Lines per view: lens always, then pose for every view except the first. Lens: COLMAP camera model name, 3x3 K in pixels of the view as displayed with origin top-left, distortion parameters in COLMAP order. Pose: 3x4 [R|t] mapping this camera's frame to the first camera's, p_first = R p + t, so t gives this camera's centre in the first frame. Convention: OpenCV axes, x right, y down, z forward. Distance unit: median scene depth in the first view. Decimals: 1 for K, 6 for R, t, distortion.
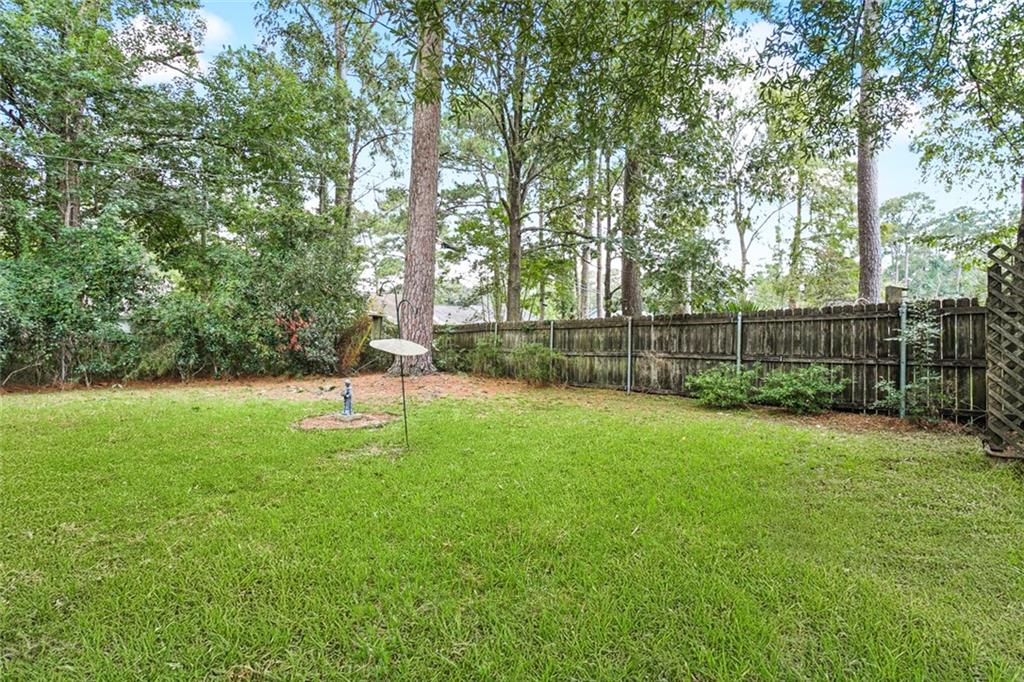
lens RADIAL K [[505.0, 0, 512.0], [0, 505.0, 341.0], [0, 0, 1]] dist [-0.001946, -0.000141]
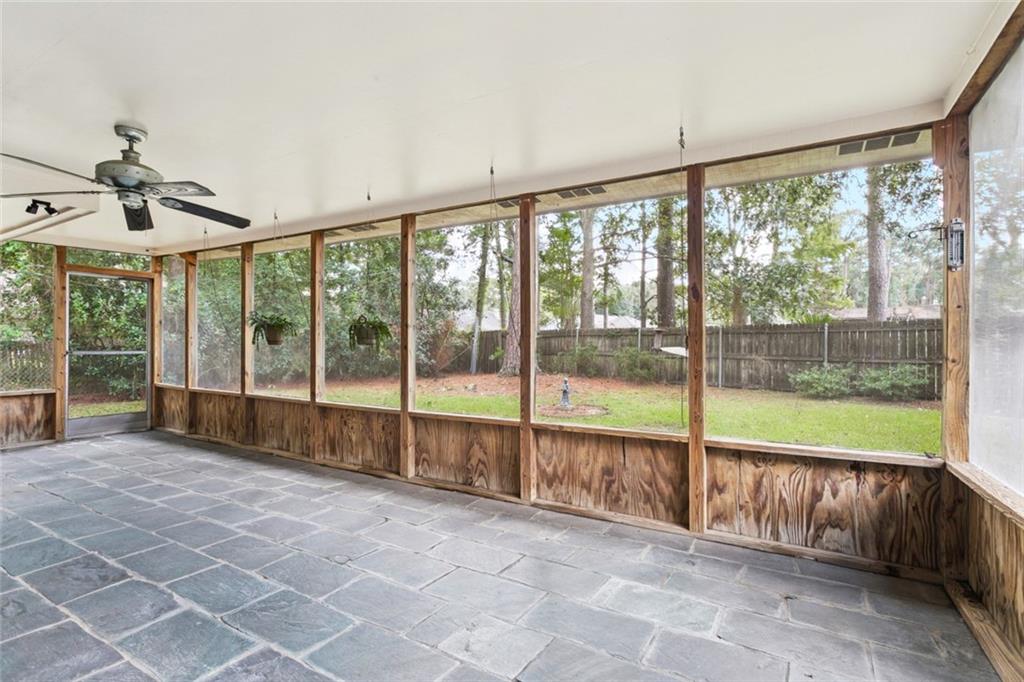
lens RADIAL K [[493.3, 0, 507.7], [0, 493.3, 344.0], [0, 0, 1]] dist [-0.002793, -0.000056]
pose [[0.996137, -0.002311, 0.087781, -0.446953], [0.002027, 0.999992, 0.003333, -0.010746], [-0.087788, -0.003142, 0.996134, -0.167918]]
